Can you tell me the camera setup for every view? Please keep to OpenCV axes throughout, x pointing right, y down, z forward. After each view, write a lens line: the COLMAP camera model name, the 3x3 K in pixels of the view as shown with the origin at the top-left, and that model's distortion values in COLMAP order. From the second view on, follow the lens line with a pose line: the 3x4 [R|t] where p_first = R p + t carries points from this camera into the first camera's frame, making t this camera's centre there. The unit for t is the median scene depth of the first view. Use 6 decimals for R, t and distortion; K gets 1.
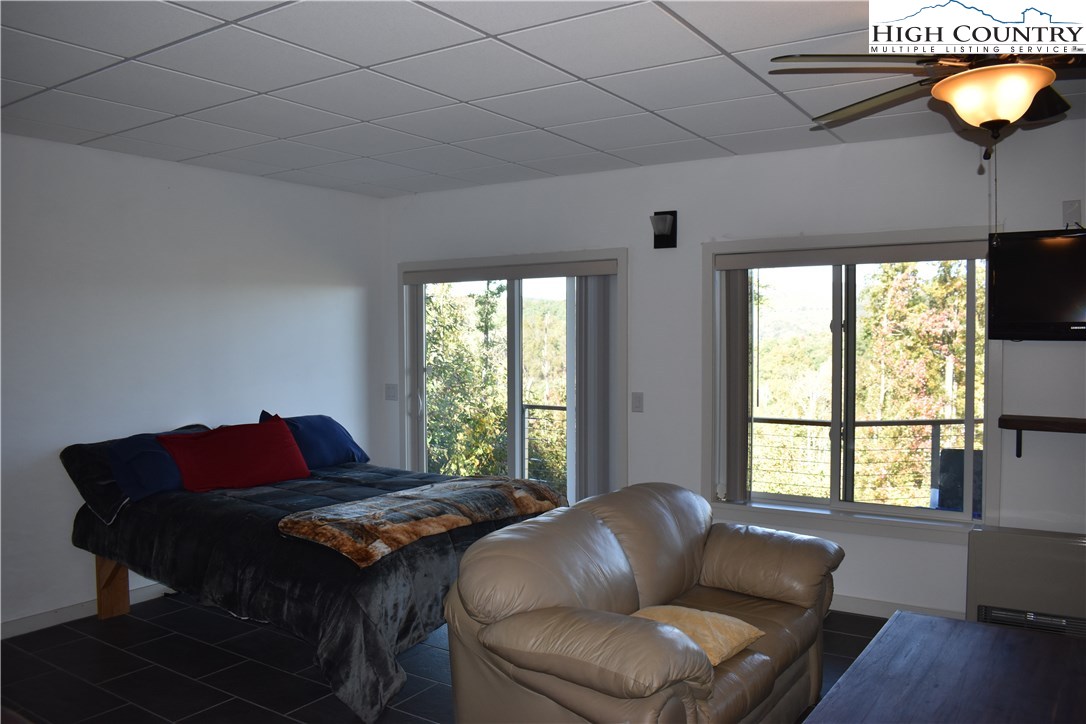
lens RADIAL K [[860.2, 0, 543.0], [0, 860.2, 362.0], [0, 0, 1]] dist [-0.089262, 0.004563]
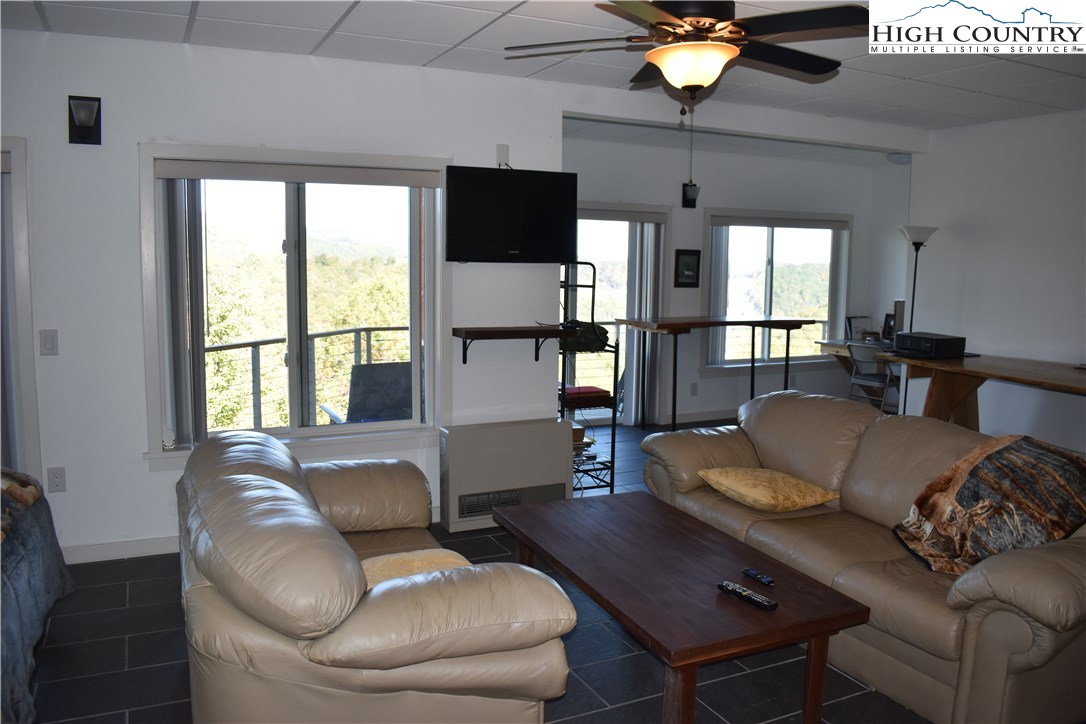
lens RADIAL K [[860.2, 0, 543.0], [0, 860.2, 362.0], [0, 0, 1]] dist [-0.089262, 0.004563]
pose [[0.504716, -0.091859, 0.858384, -0.345697], [0.013712, 0.995050, 0.098422, -0.003845], [-0.863176, -0.037905, 0.503478, 0.268781]]
